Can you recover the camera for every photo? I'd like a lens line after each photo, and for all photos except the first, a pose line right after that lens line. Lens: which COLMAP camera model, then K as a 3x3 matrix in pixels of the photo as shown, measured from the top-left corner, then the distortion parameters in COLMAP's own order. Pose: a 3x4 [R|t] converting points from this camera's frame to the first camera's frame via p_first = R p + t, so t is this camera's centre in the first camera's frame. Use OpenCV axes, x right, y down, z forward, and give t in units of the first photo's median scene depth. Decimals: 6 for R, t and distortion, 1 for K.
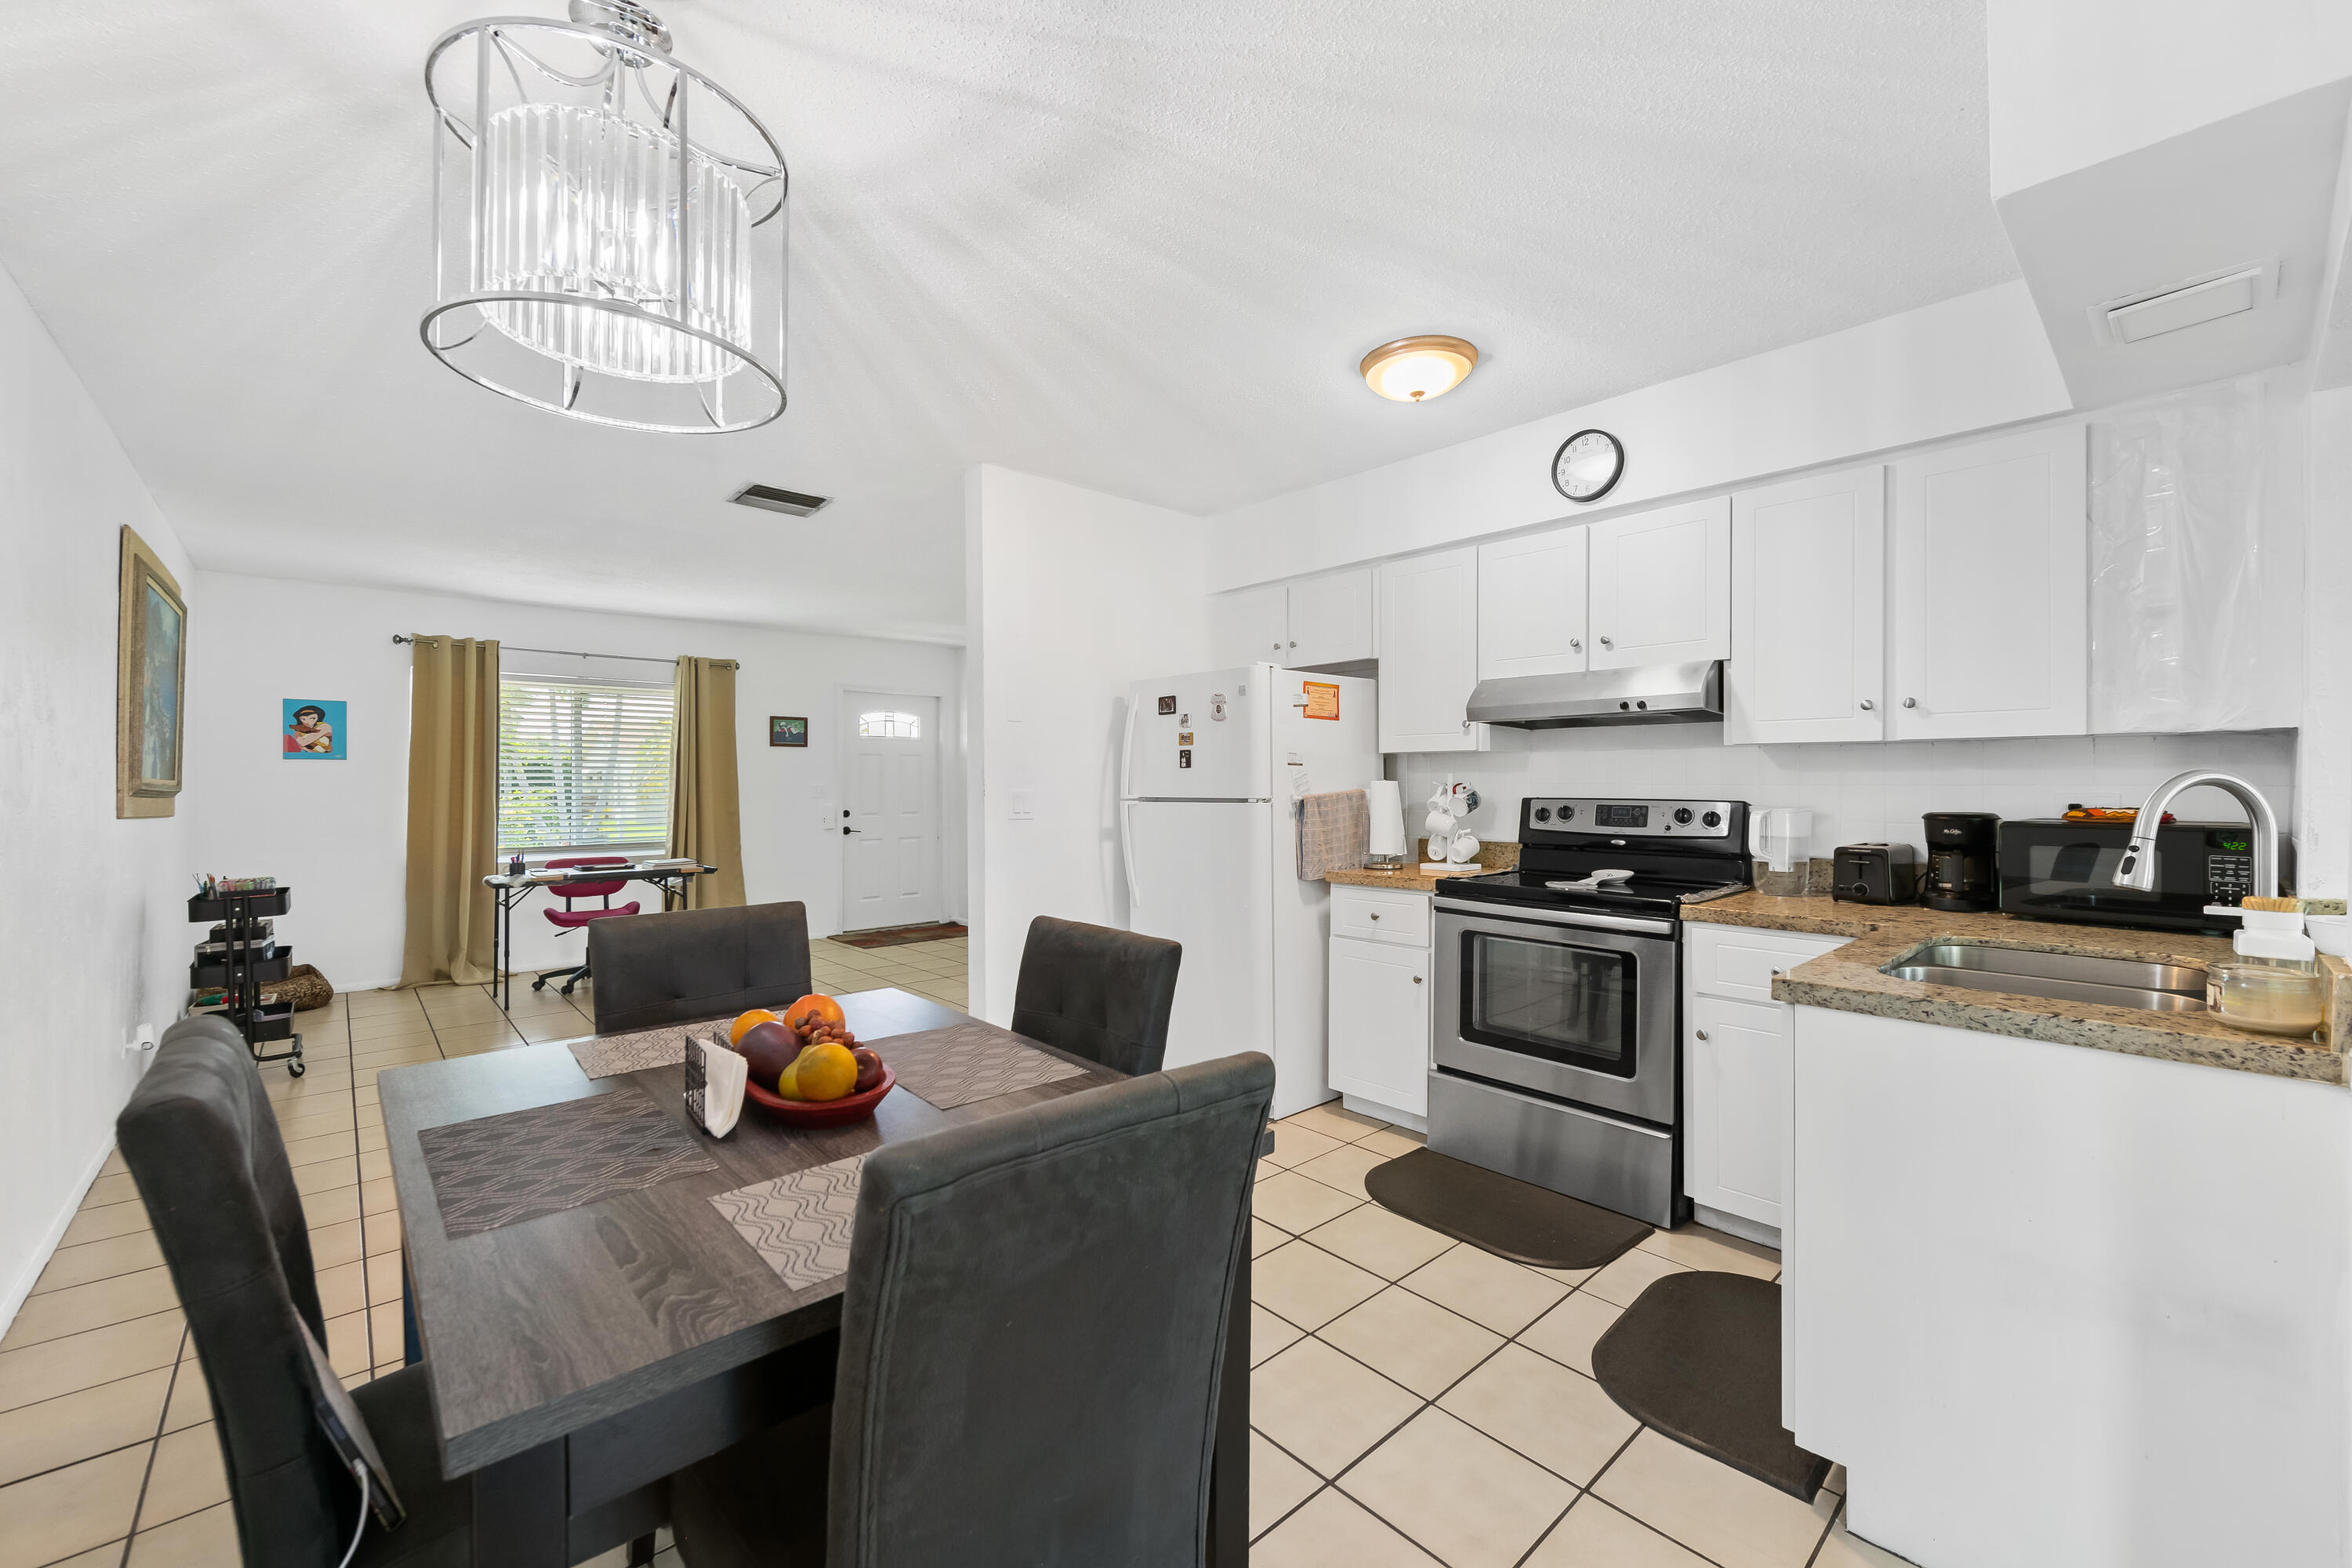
lens RADIAL K [[936.9, 0, 1181.9], [0, 936.9, 785.2], [0, 0, 1]] dist [-0.000993, -0.000108]
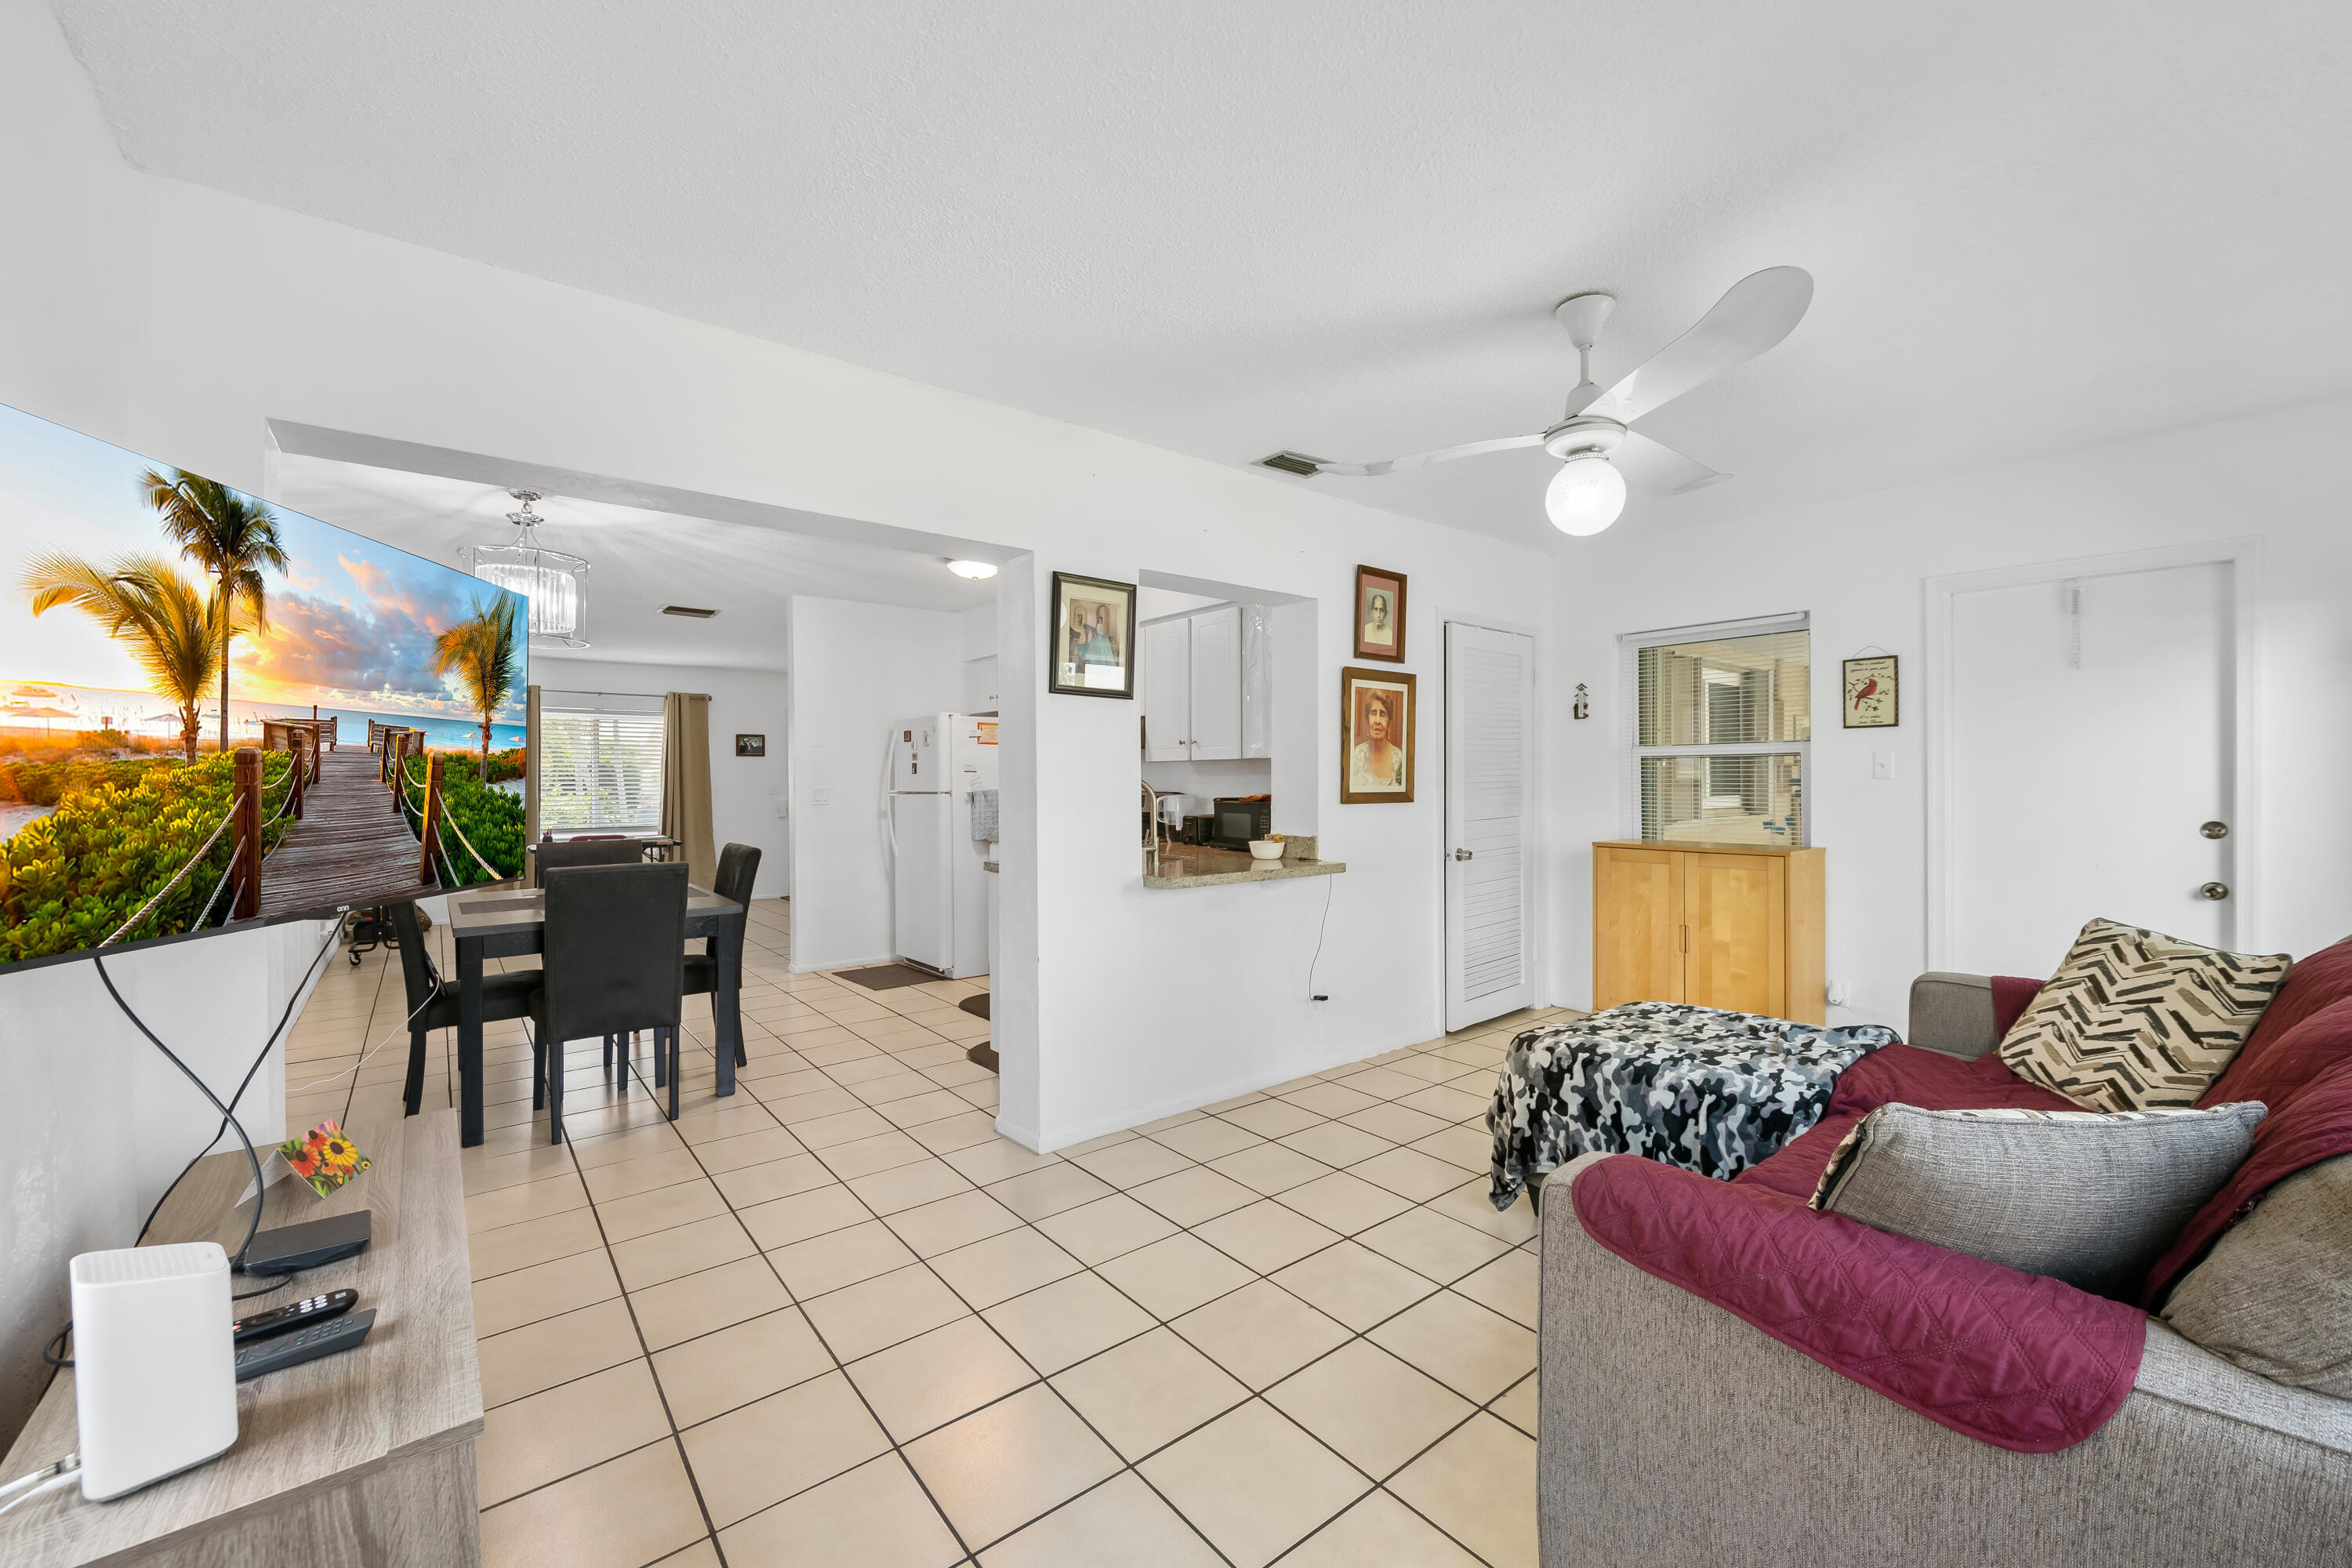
lens RADIAL K [[936.9, 0, 1187.1], [0, 936.9, 755.5], [0, 0, 1]] dist [-0.000993, -0.000108]
pose [[0.998330, -0.006667, -0.057376, 0.583115], [0.005081, 0.999602, -0.027744, -0.003073], [0.057538, 0.027406, 0.997967, -0.634977]]
